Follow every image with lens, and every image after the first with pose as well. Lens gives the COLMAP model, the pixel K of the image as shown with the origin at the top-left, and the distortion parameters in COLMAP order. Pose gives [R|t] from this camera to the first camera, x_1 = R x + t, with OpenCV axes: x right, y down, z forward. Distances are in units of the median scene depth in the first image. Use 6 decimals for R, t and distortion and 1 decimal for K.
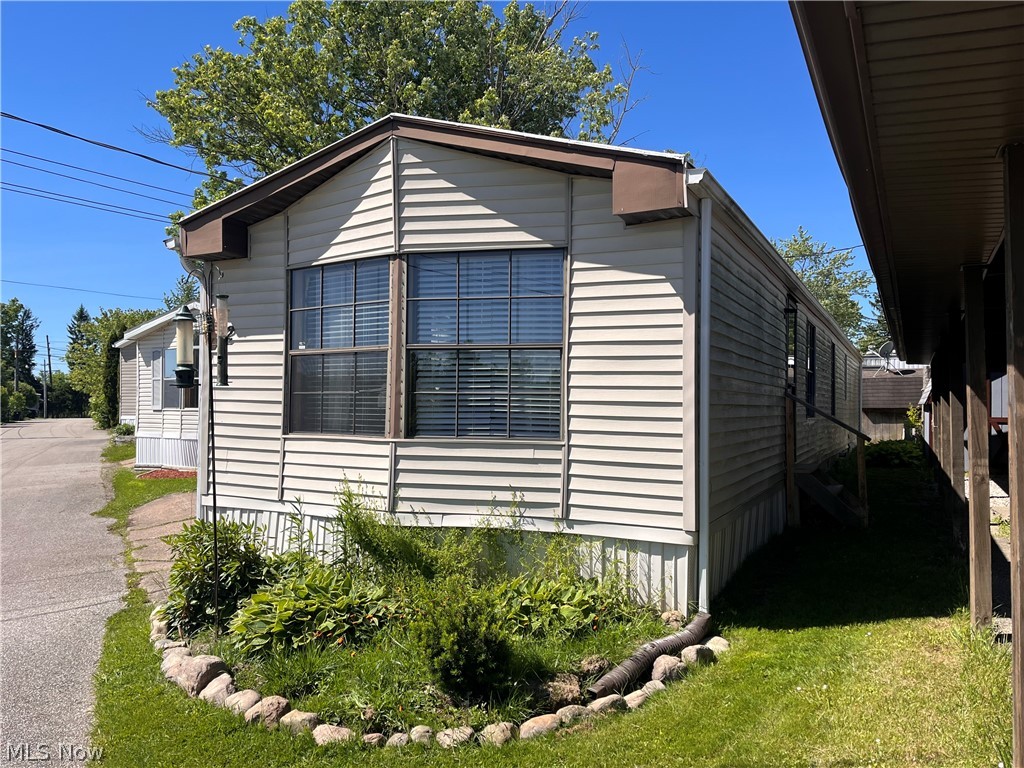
lens RADIAL K [[830.6, 0, 512.0], [0, 830.6, 384.0], [0, 0, 1]] dist [0.090126, -0.138794]
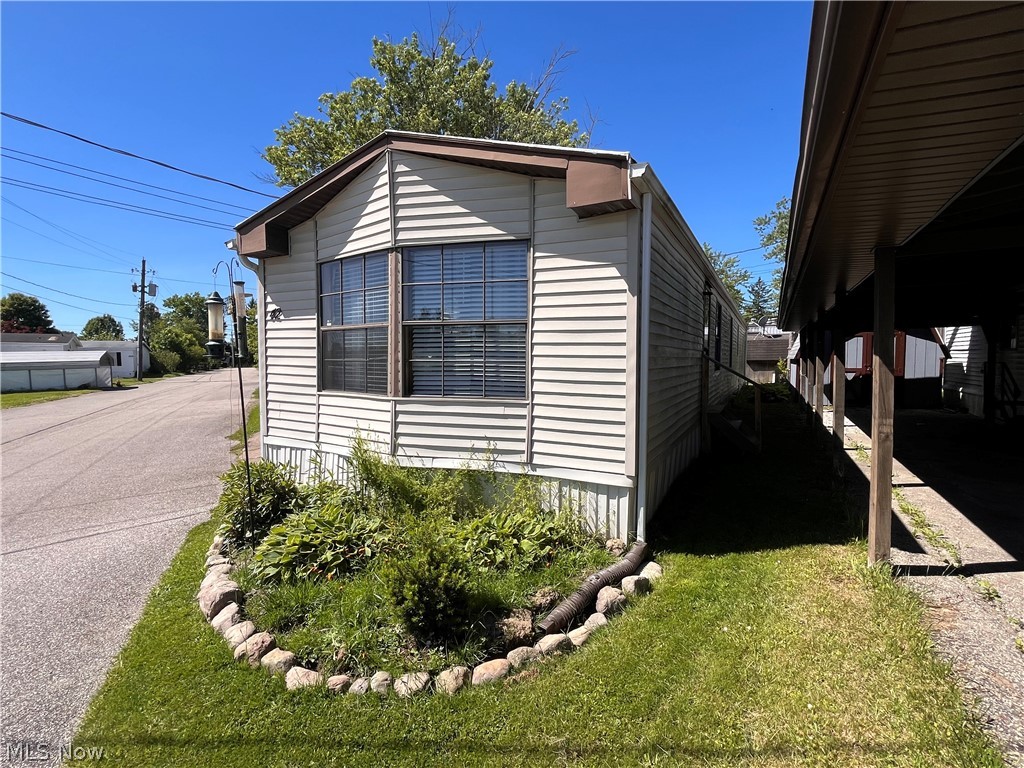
lens RADIAL K [[513.2, 0, 509.8], [0, 513.2, 381.0], [0, 0, 1]] dist [0.001033, 0.000403]
pose [[0.999693, -0.005323, -0.024179, 0.053603], [0.007052, 0.997380, 0.071996, -0.013784], [0.023732, -0.072145, 0.997112, 0.250497]]
